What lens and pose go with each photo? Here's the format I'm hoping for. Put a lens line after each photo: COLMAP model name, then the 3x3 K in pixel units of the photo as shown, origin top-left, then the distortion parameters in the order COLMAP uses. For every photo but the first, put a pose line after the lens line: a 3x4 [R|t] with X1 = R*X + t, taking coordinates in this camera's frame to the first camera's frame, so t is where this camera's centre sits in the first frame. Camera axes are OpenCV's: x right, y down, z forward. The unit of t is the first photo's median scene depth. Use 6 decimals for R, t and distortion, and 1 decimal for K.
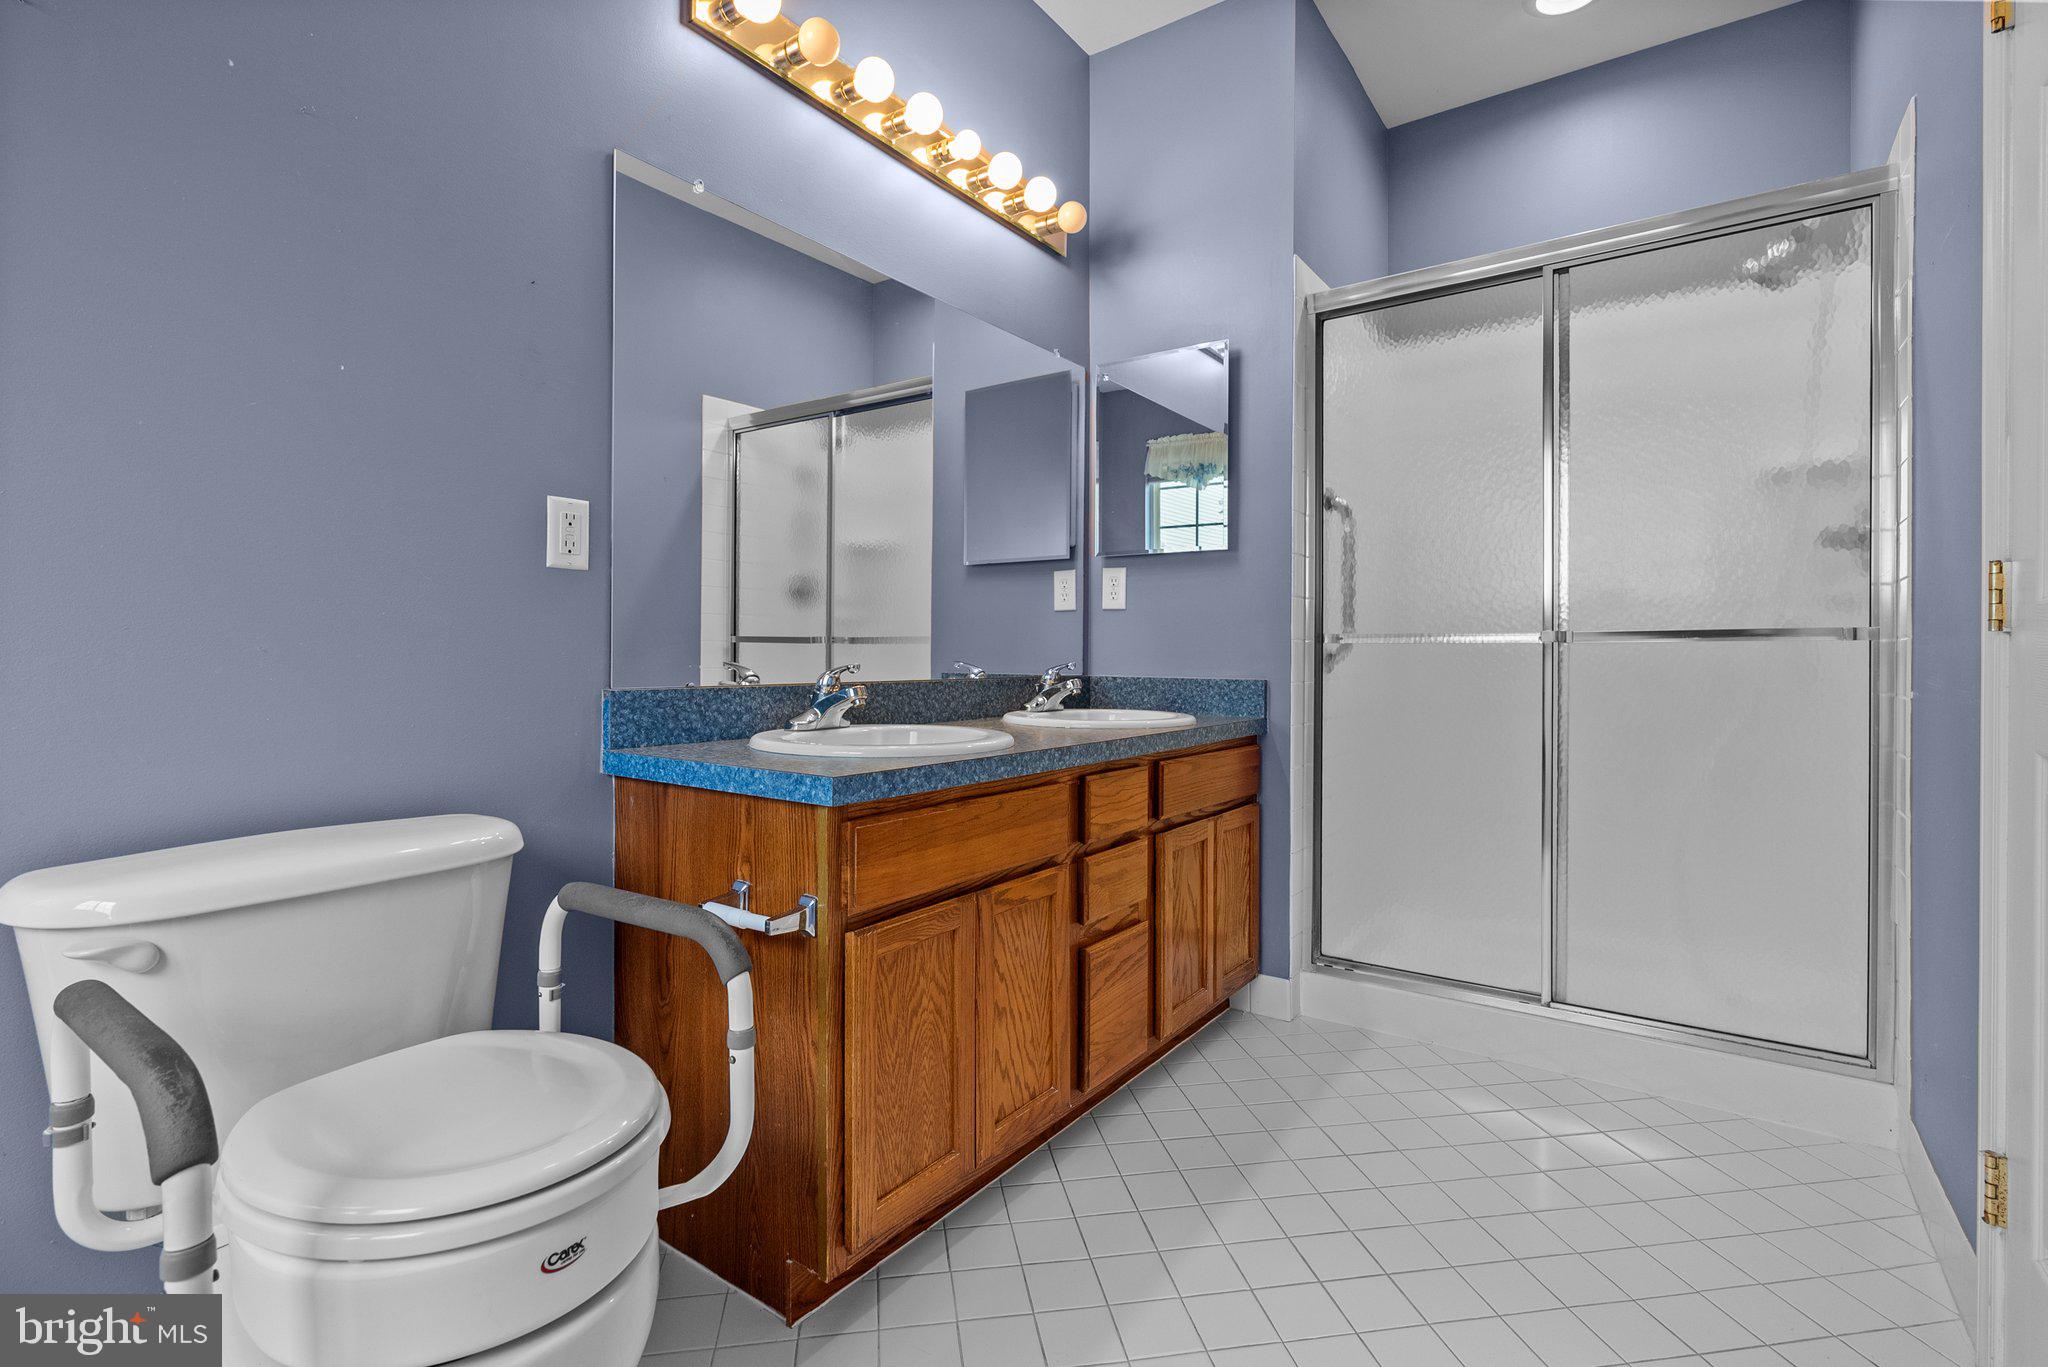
lens RADIAL K [[955.0, 0, 1026.3], [0, 955.0, 669.3], [0, 0, 1]] dist [0.001262, 0.000800]
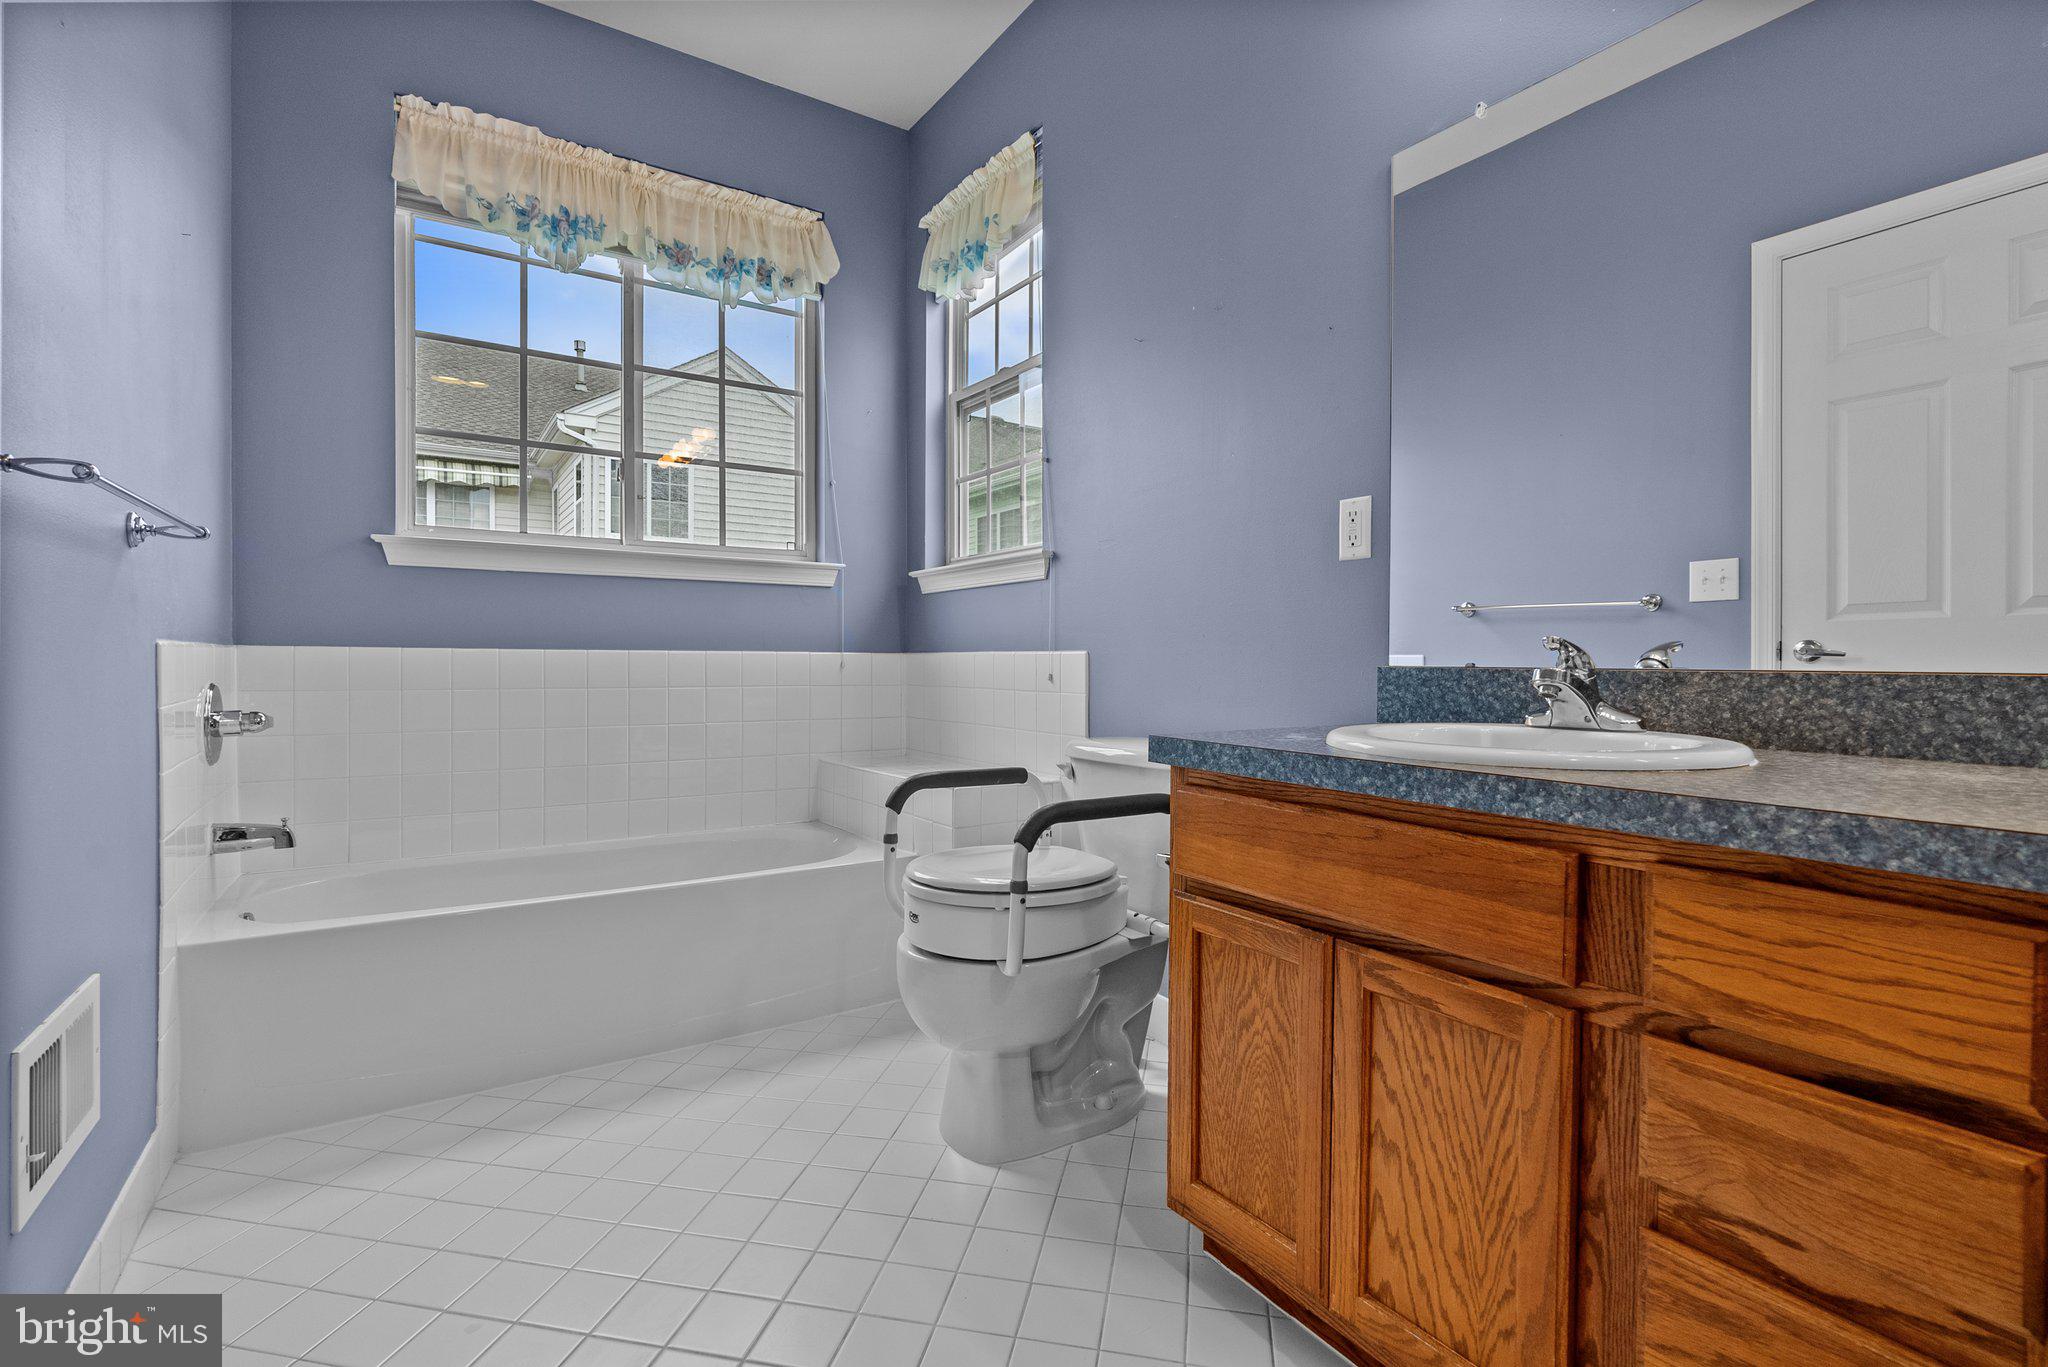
lens RADIAL K [[955.0, 0, 1028.5], [0, 955.0, 676.0], [0, 0, 1]] dist [0.001262, 0.000800]
pose [[-0.364157, 0.007584, -0.931307, 0.657647], [-0.023600, 0.999571, 0.017368, 0.021434], [0.931039, 0.028303, -0.363821, 0.951144]]
